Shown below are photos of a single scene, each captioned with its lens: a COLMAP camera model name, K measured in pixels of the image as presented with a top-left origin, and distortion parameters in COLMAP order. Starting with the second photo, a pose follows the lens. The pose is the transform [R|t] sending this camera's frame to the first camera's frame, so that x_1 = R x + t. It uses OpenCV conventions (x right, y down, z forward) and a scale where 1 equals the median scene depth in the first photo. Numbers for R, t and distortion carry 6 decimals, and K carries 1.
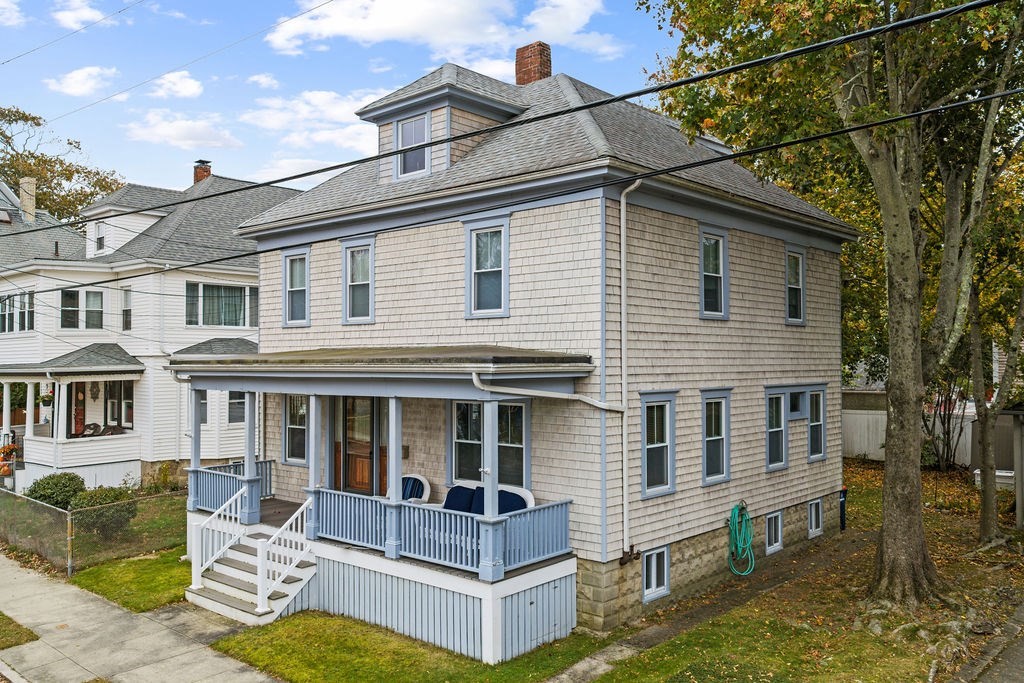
lens RADIAL K [[851.7, 0, 512.0], [0, 851.7, 341.5], [0, 0, 1]] dist [0.001818, -0.002856]
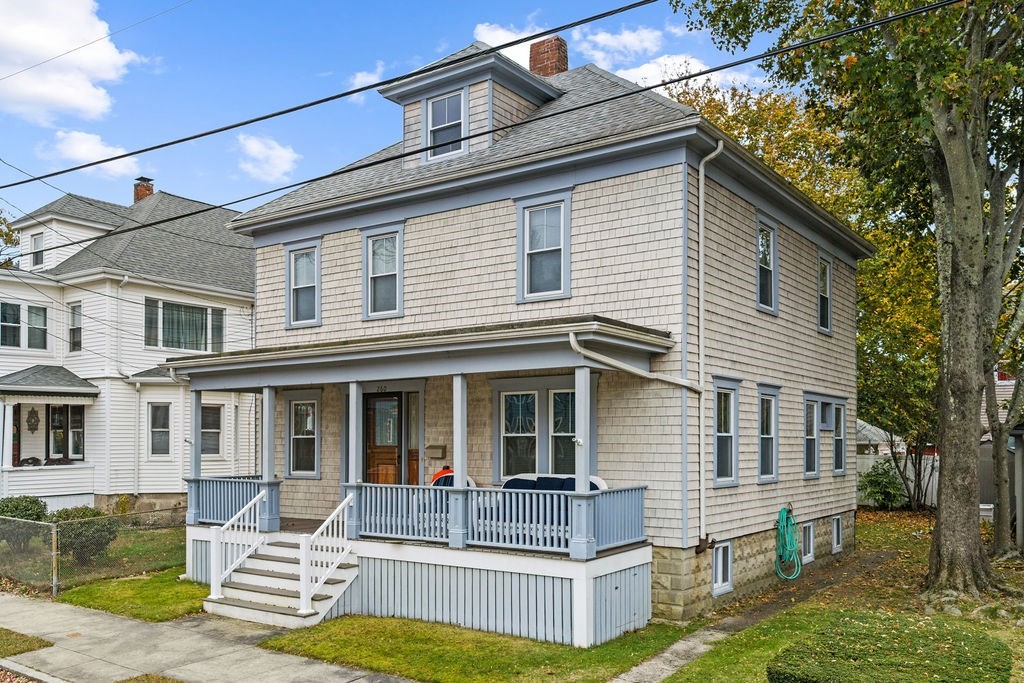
lens RADIAL K [[881.3, 0, 511.5], [0, 881.3, 436.7], [0, 0, 1]] dist [0.001107, -0.004694]
pose [[0.993714, 0.003921, 0.111879, -0.174860], [-0.005418, 0.999900, 0.013078, 0.110962], [-0.111816, -0.013602, 0.993636, 0.041714]]
